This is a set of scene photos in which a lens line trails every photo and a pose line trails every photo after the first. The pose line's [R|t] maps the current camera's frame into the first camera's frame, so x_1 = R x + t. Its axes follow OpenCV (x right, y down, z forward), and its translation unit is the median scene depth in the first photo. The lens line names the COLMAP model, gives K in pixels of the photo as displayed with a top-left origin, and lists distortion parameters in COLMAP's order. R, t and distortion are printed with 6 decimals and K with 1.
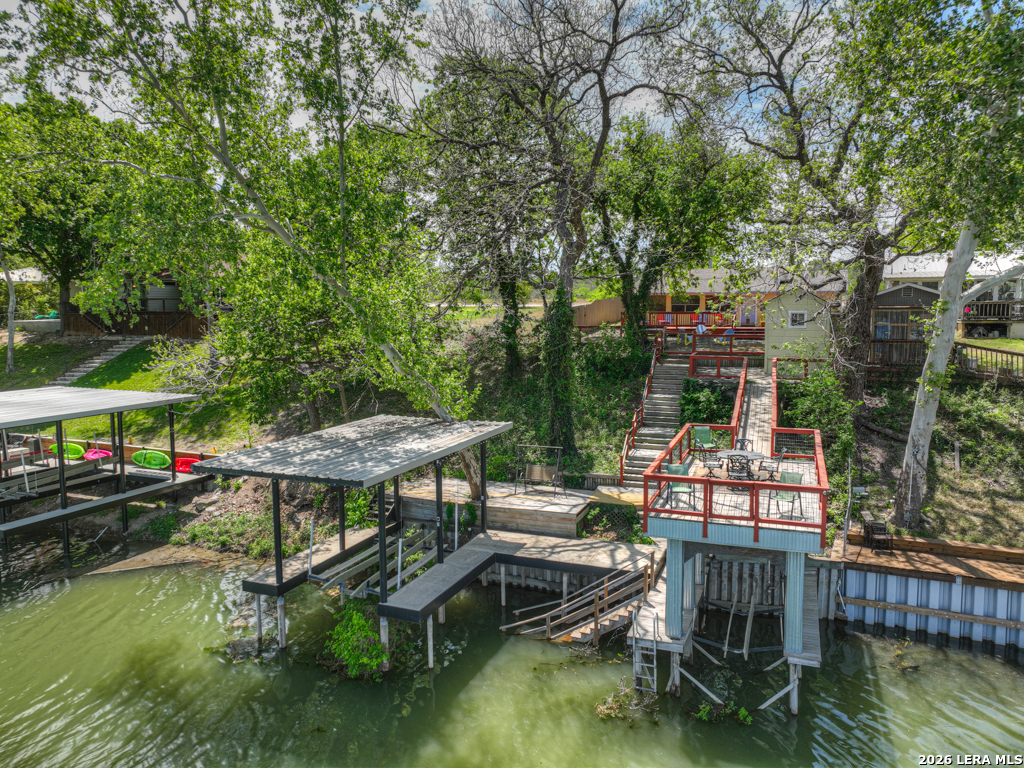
lens RADIAL K [[714.5, 0, 512.0], [0, 714.5, 381.8], [0, 0, 1]] dist [0.009503, 0.008353]
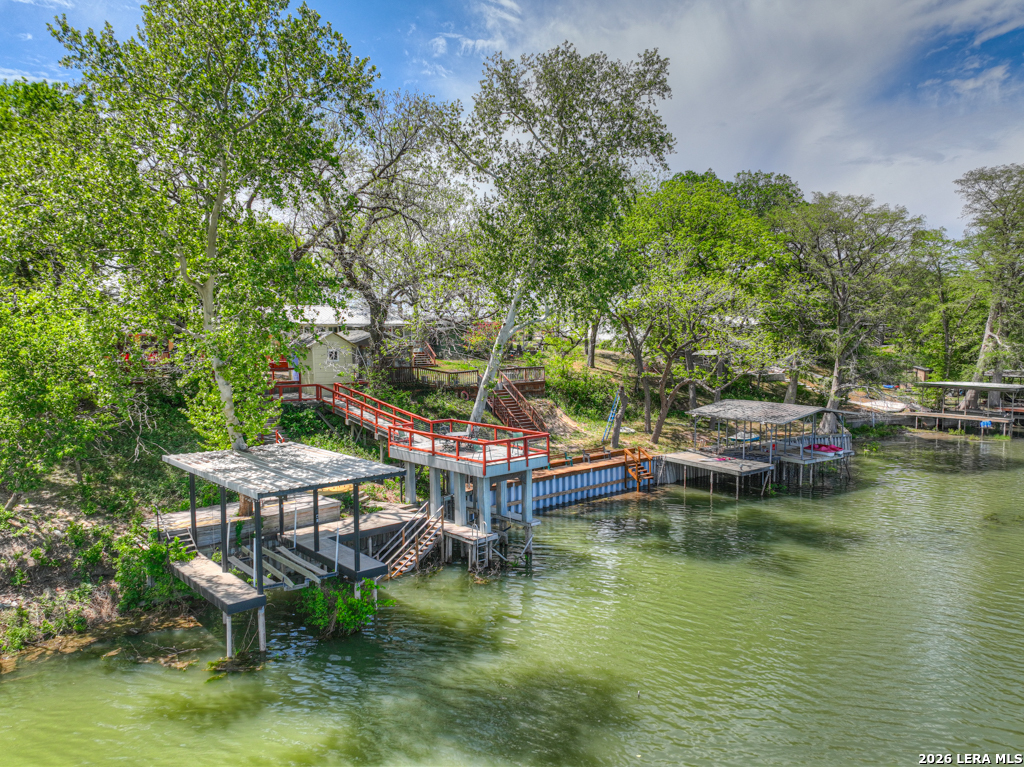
lens RADIAL K [[714.5, 0, 520.1], [0, 714.5, 380.4], [0, 0, 1]] dist [0.009503, 0.008353]
pose [[0.413329, -0.043690, 0.909533, -0.990515], [0.090195, 0.995901, 0.006850, -0.022402], [-0.906104, 0.079204, 0.415575, 0.110907]]
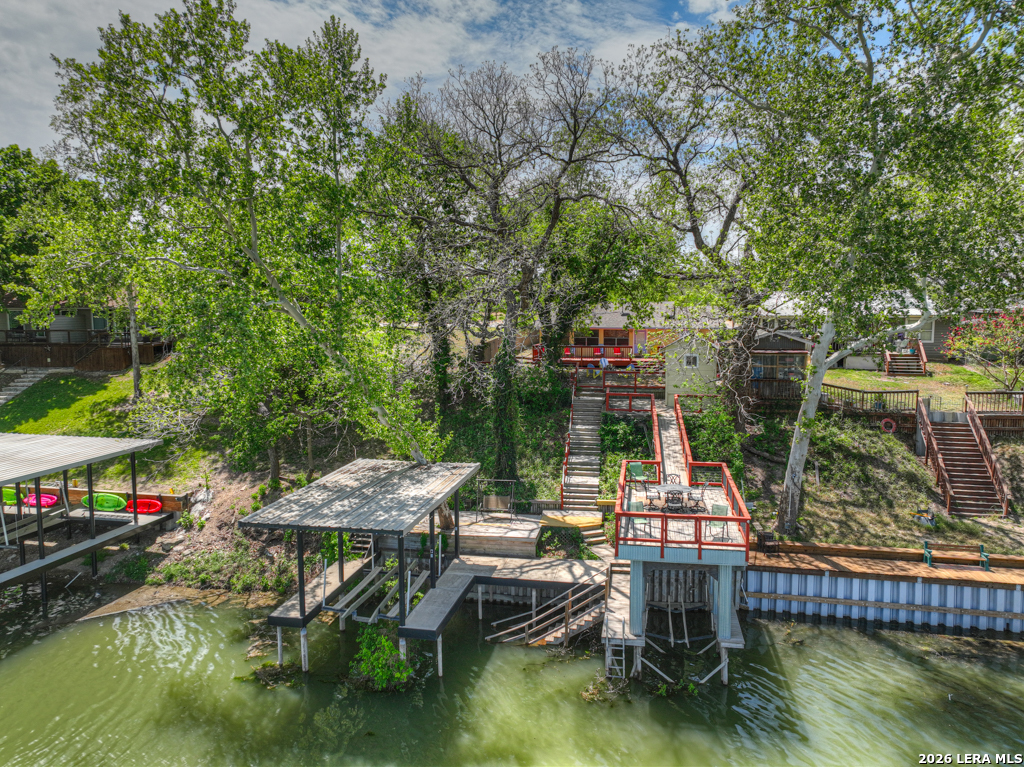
lens RADIAL K [[714.5, 0, 508.2], [0, 714.5, 383.0], [0, 0, 1]] dist [0.009503, 0.008353]
pose [[0.983113, -0.018571, 0.182054, -0.169900], [0.018445, 0.999827, 0.002388, -0.079715], [-0.182067, 0.001010, 0.983286, -0.174809]]
